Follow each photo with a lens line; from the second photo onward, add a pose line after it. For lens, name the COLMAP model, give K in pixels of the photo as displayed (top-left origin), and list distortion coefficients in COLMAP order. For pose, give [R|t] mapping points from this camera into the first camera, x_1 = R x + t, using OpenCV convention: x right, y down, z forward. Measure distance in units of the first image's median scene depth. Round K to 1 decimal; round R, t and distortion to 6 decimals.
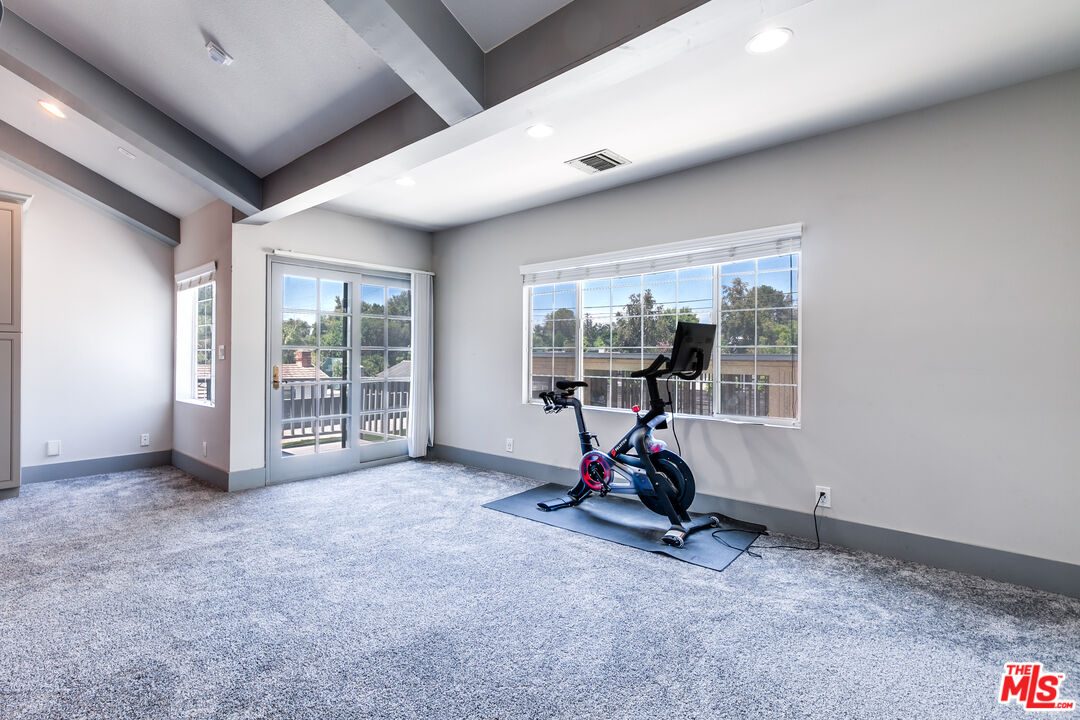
lens RADIAL K [[496.3, 0, 519.6], [0, 496.3, 371.6], [0, 0, 1]] dist [0.003592, 0.001144]
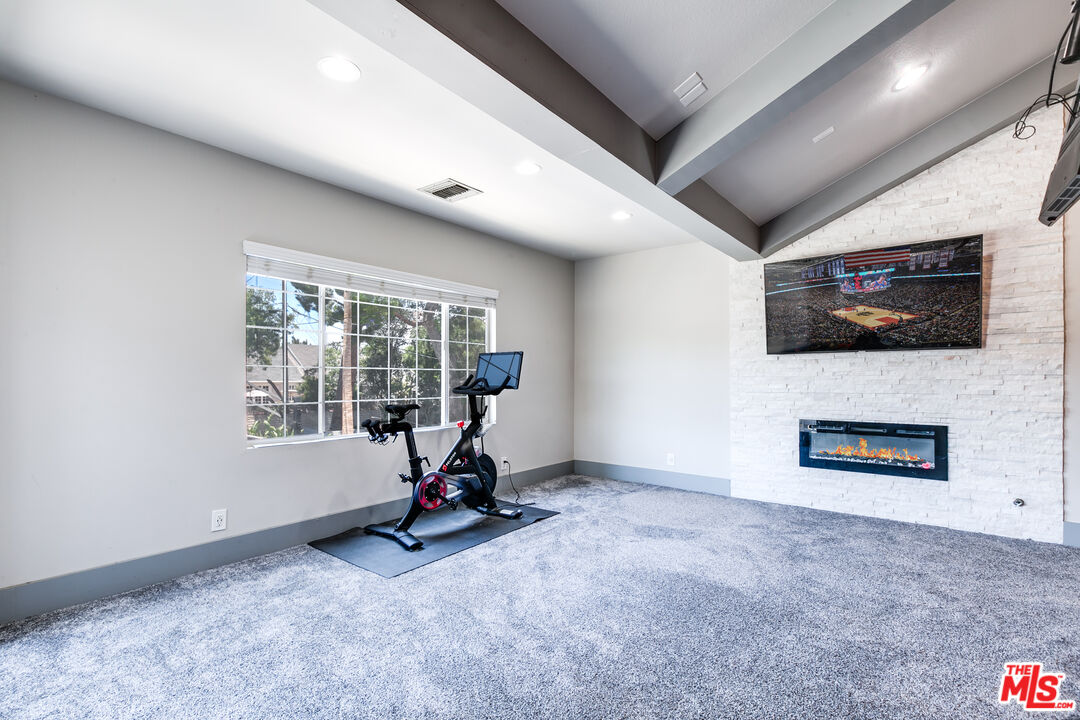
lens RADIAL K [[496.3, 0, 519.6], [0, 496.3, 371.6], [0, 0, 1]] dist [0.003592, 0.001144]
pose [[-0.025763, -0.002263, 0.999666, -0.860610], [0.018680, 0.999822, 0.002745, -0.042022], [-0.999494, 0.018744, -0.025716, 0.843874]]
